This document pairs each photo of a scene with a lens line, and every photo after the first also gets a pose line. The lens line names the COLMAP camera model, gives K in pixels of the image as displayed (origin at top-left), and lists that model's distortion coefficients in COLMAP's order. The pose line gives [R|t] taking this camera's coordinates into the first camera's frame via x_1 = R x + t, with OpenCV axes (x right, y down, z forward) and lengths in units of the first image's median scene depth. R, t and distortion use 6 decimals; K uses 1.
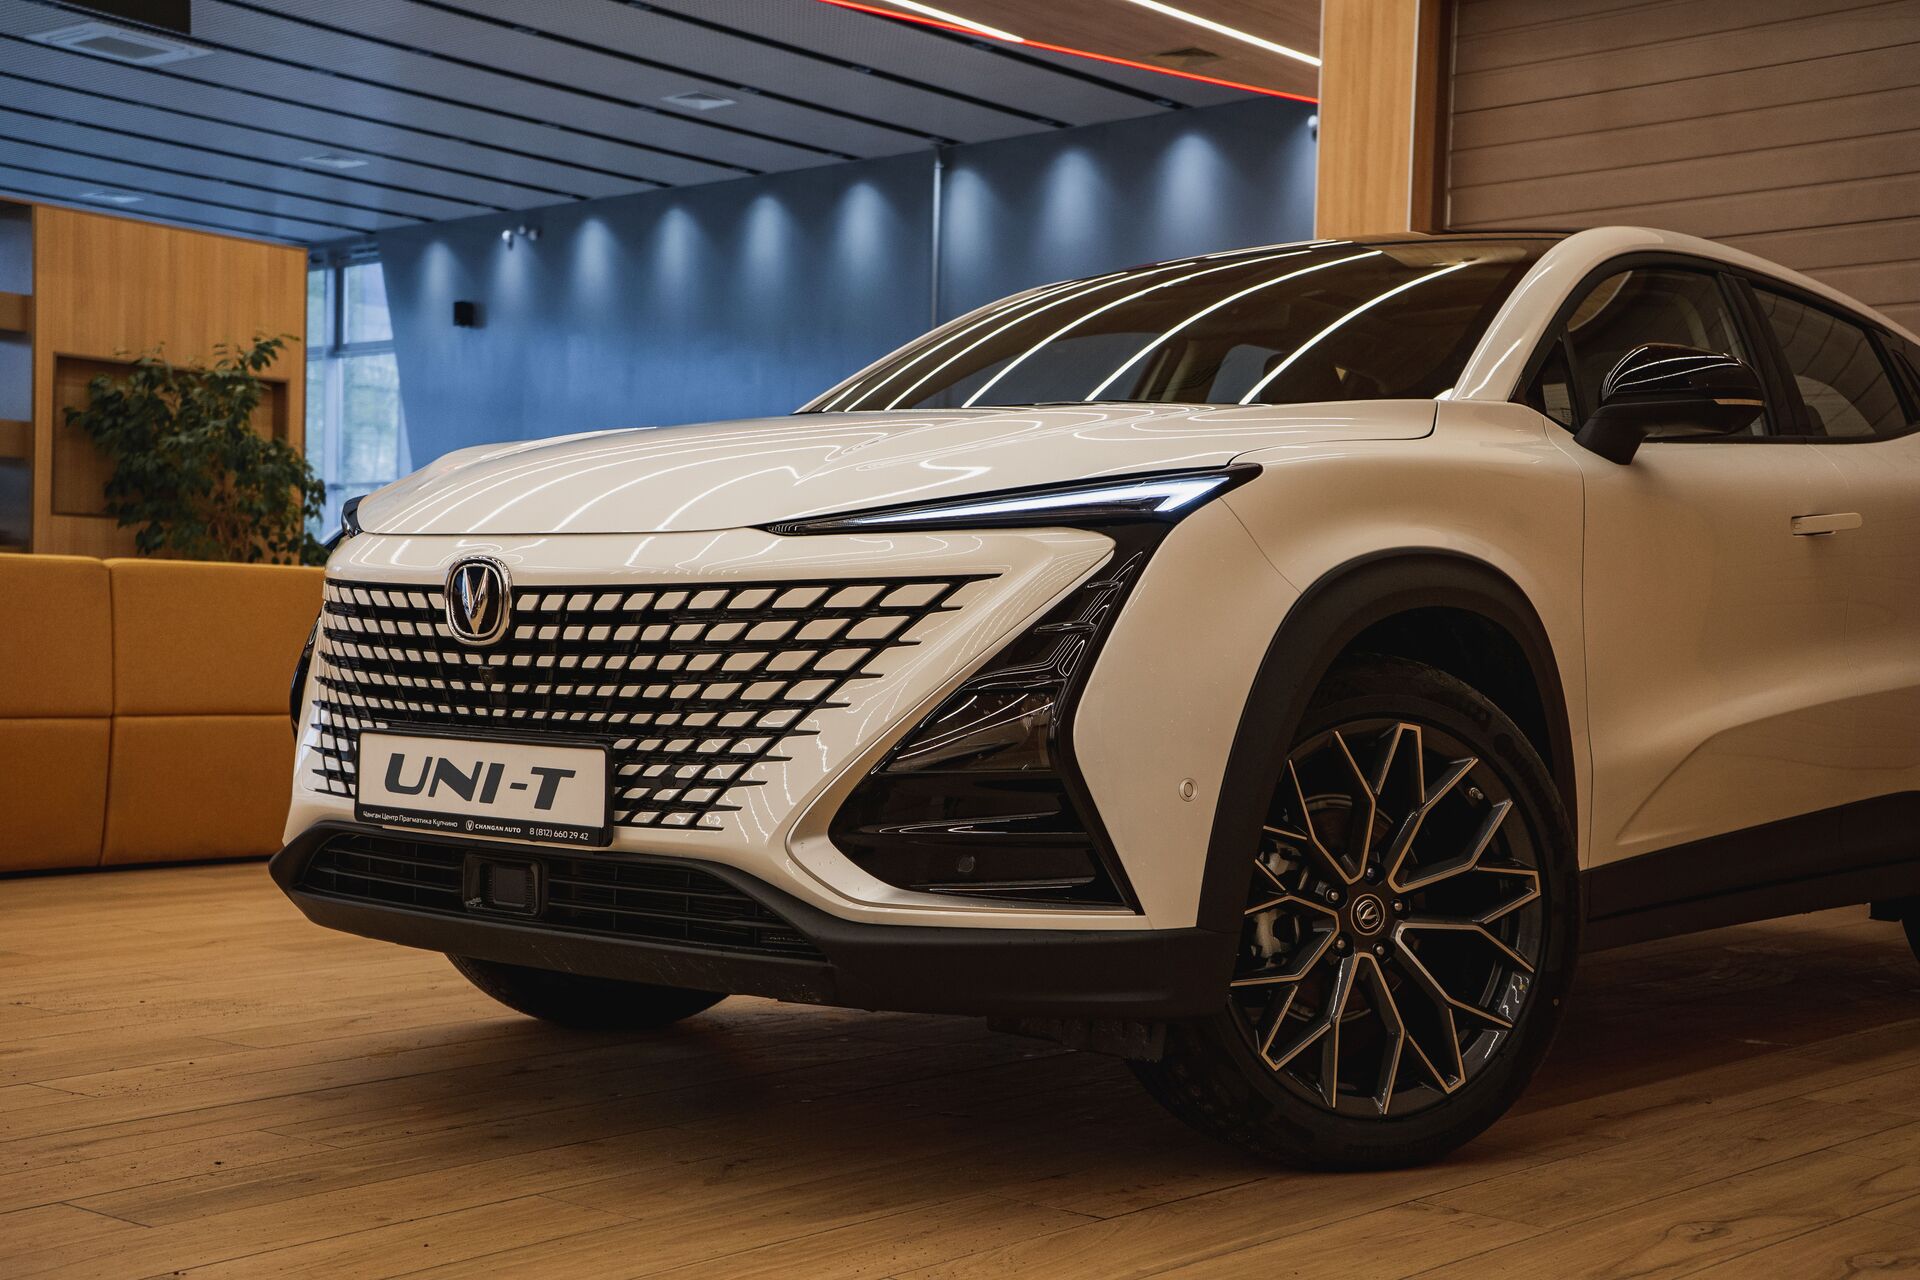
lens RADIAL K [[2464.3, 0, 960.0], [0, 2464.3, 640.0], [0, 0, 1]] dist [0.161201, 0.292809]
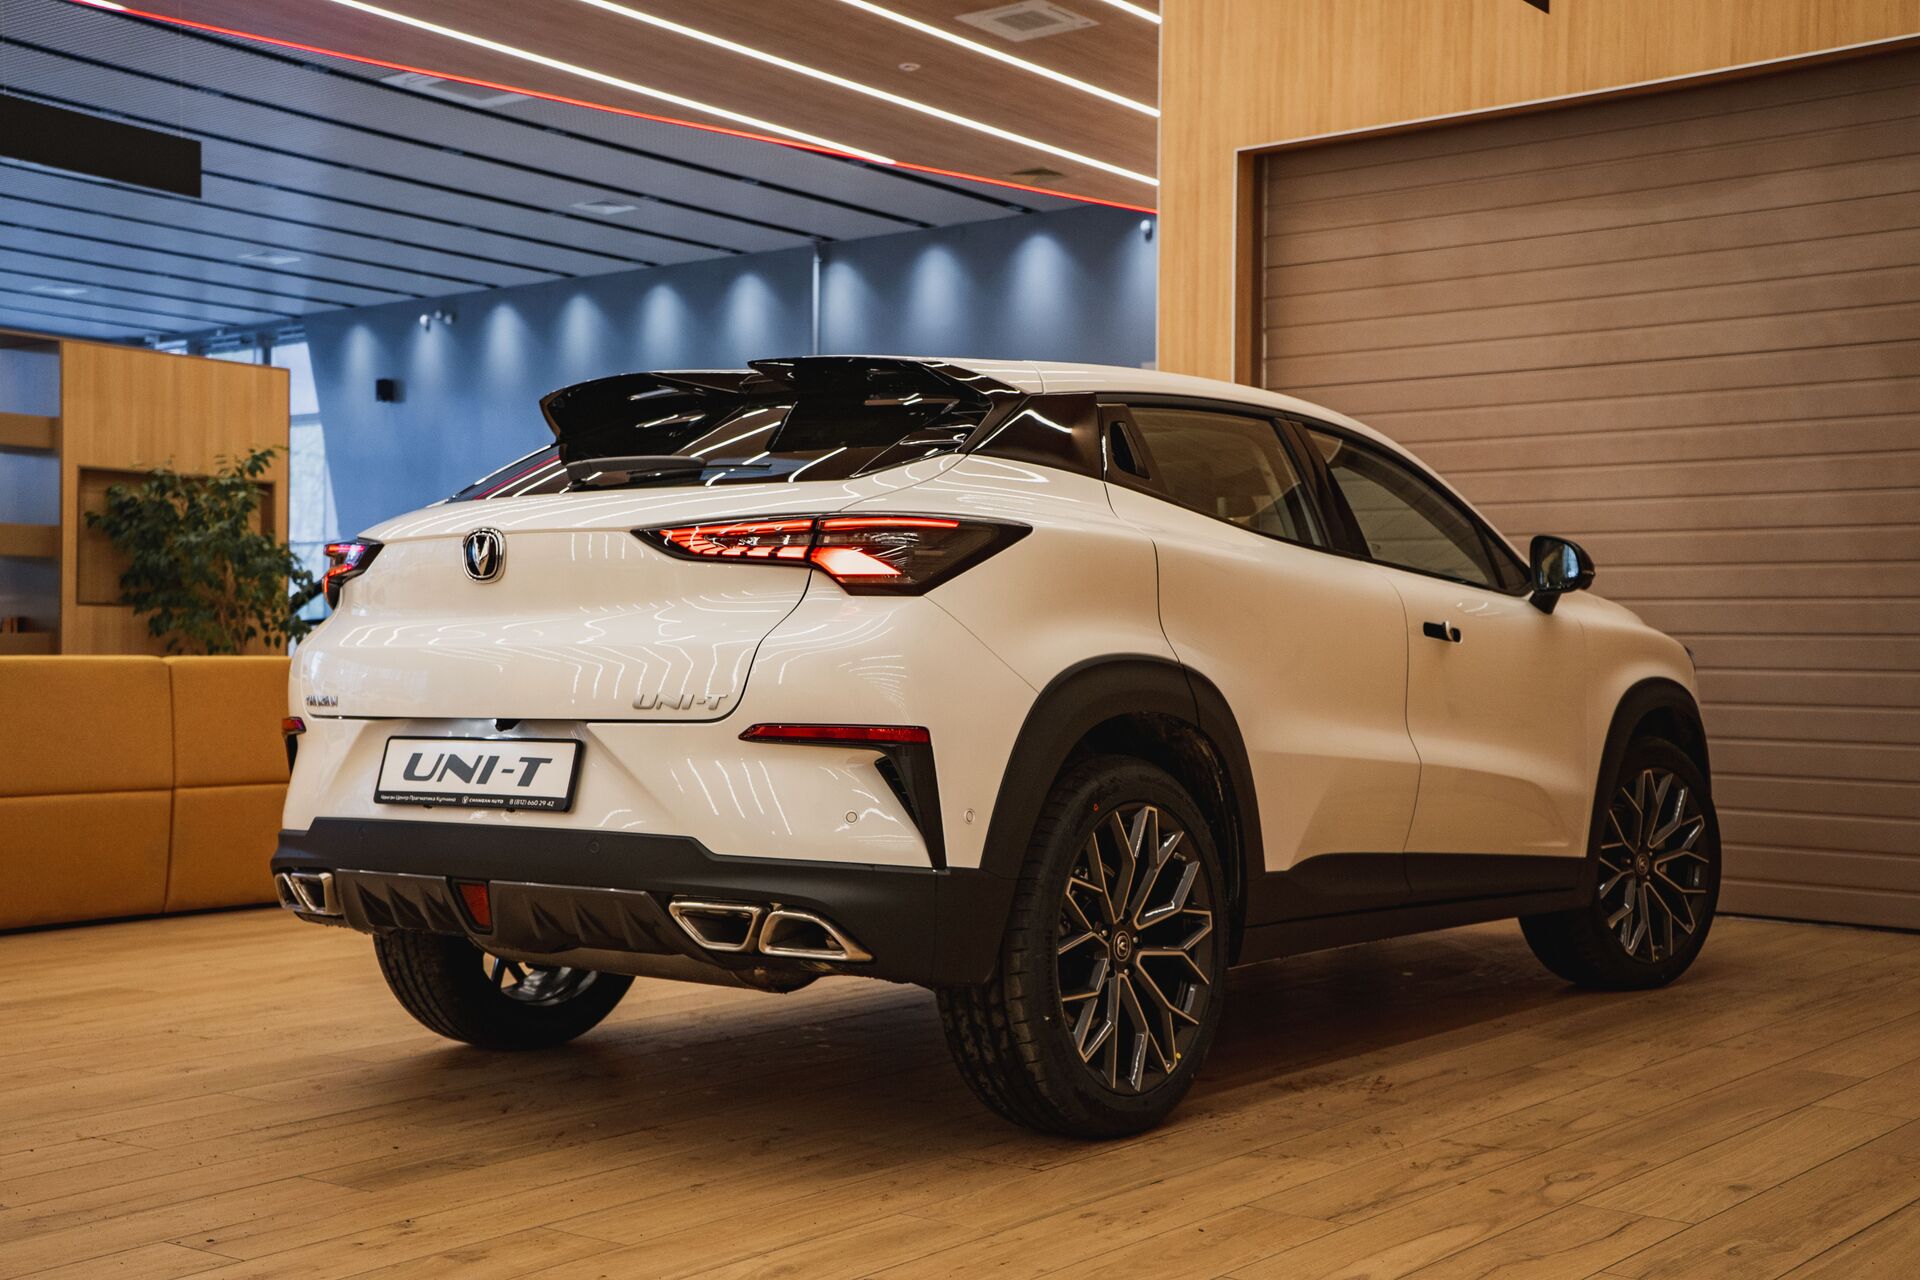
lens RADIAL K [[2291.5, 0, 960.0], [0, 2291.5, 640.0], [0, 0, 1]] dist [0.075895, 0.333507]
pose [[0.998060, -0.015454, 0.060311, -0.056882], [0.015986, 0.999837, -0.008334, -0.053252], [-0.060172, 0.009282, 0.998145, -0.277045]]
